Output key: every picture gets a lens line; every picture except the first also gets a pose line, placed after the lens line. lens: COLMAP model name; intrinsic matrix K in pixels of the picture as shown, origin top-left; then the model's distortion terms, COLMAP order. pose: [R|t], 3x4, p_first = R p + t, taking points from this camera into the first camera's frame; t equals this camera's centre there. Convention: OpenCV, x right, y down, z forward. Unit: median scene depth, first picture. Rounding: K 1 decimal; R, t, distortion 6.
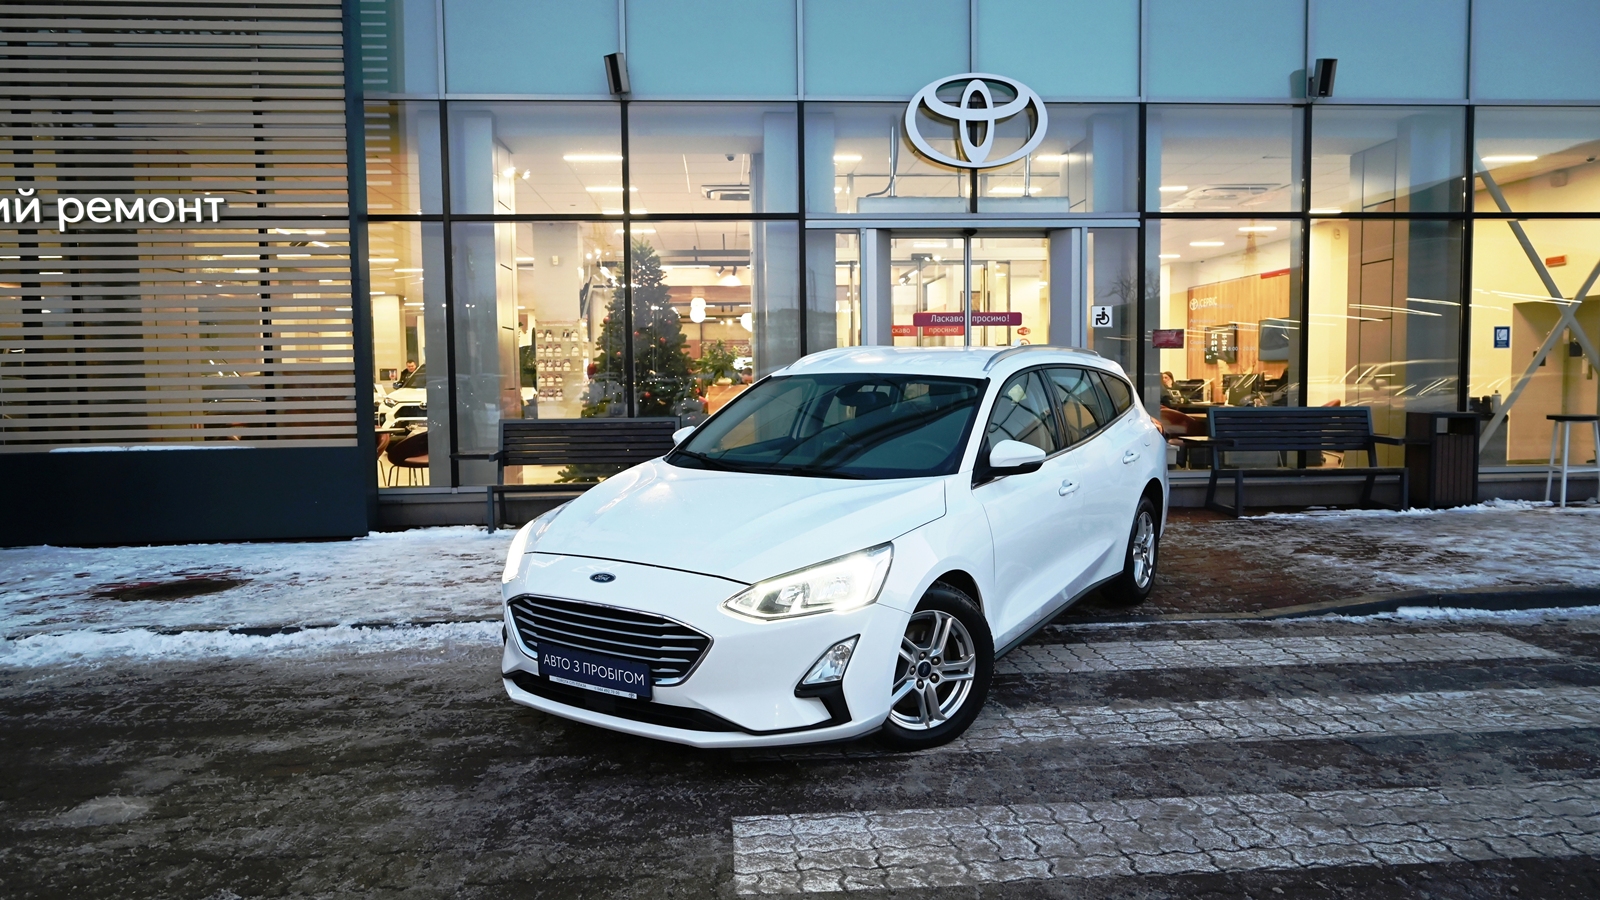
lens RADIAL K [[1012.2, 0, 800.0], [0, 1012.2, 450.0], [0, 0, 1]] dist [0.006226, 0.003042]
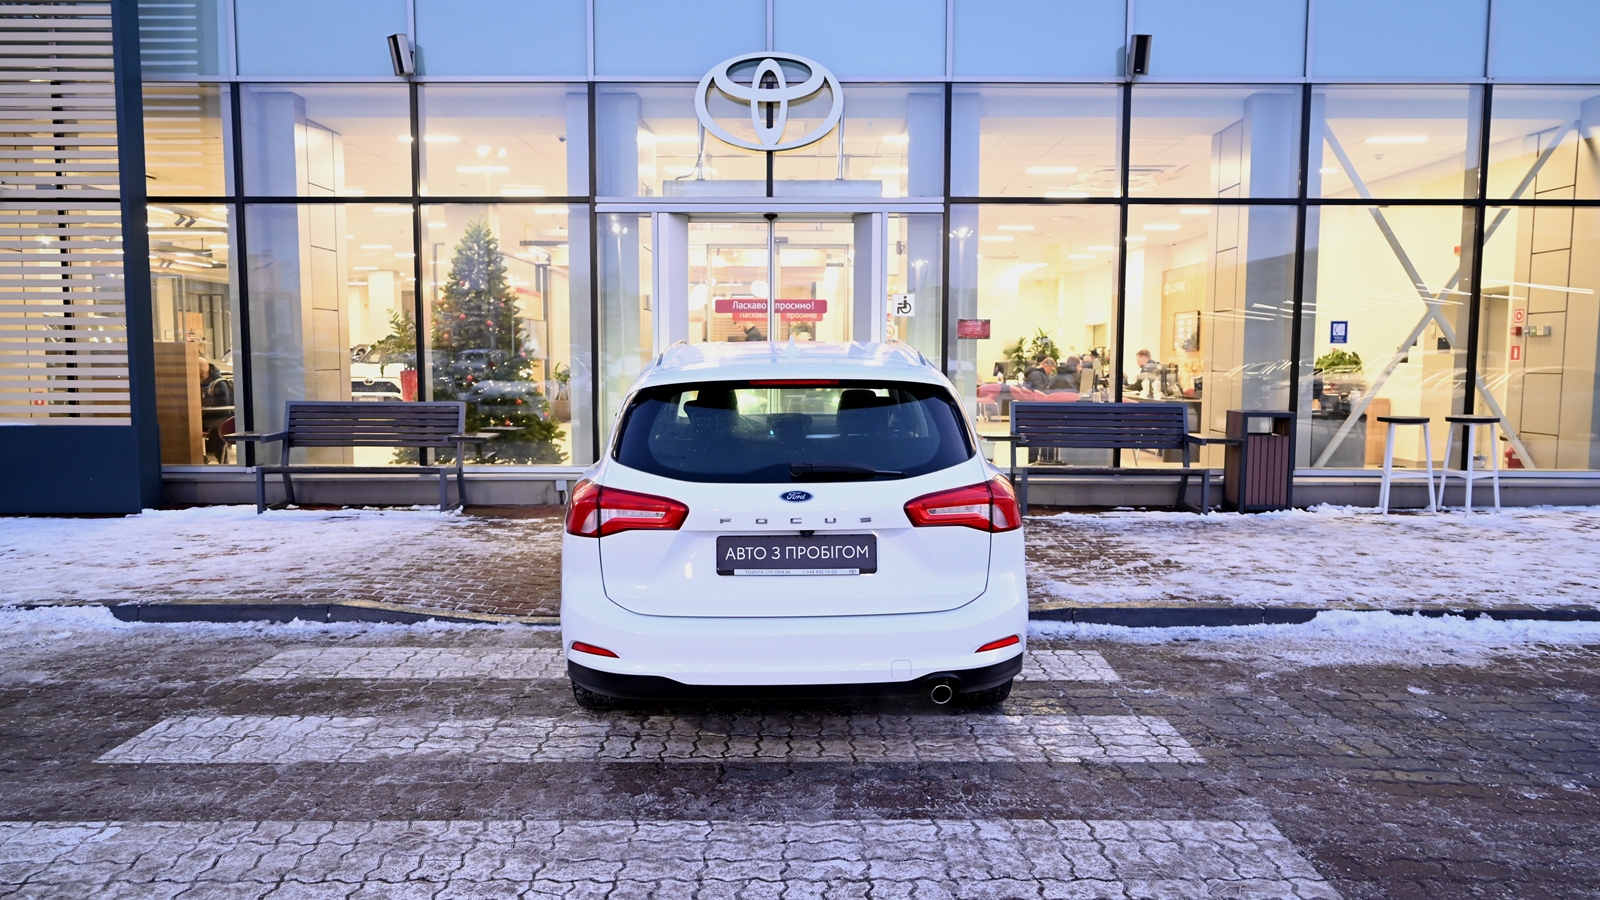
lens RADIAL K [[1015.8, 0, 811.4], [0, 1015.8, 451.1], [0, 0, 1]] dist [0.007330, 0.001980]
pose [[0.997160, 0.021720, -0.072114, 0.305415], [-0.020081, 0.999525, 0.023370, -0.014712], [0.072588, -0.021855, 0.997123, 0.026974]]
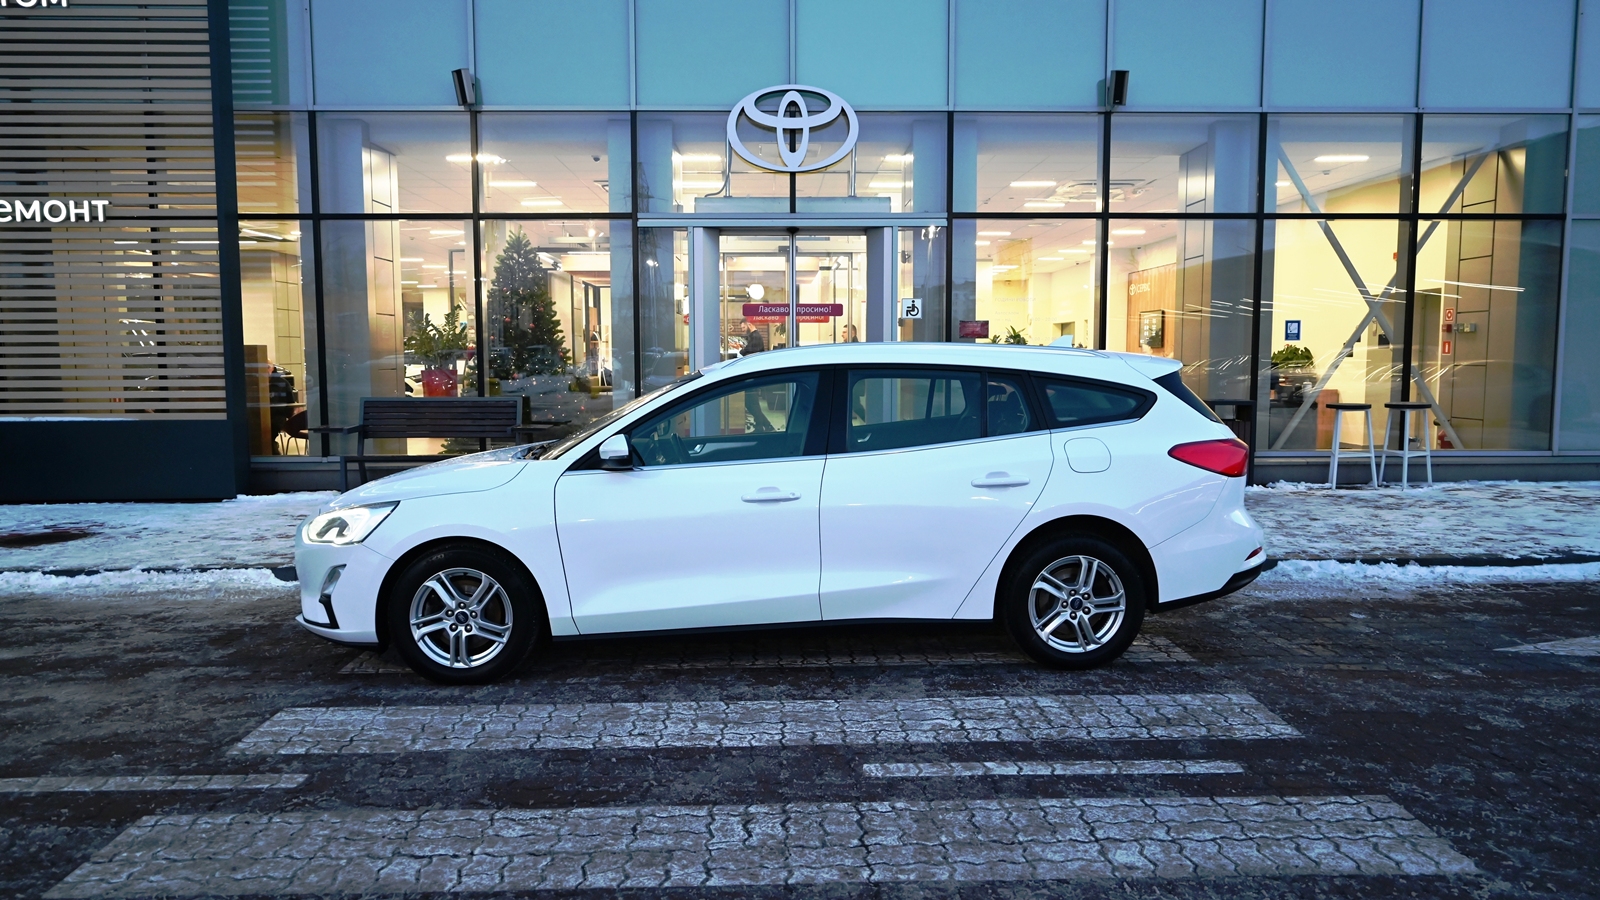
lens RADIAL K [[1012.2, 0, 800.0], [0, 1012.2, 450.0], [0, 0, 1]] dist [0.006226, 0.003042]
pose [[0.998863, 0.013235, -0.045805, 0.247642], [-0.012165, 0.999649, 0.023554, -0.004176], [0.046101, -0.022970, 0.998673, -0.103719]]
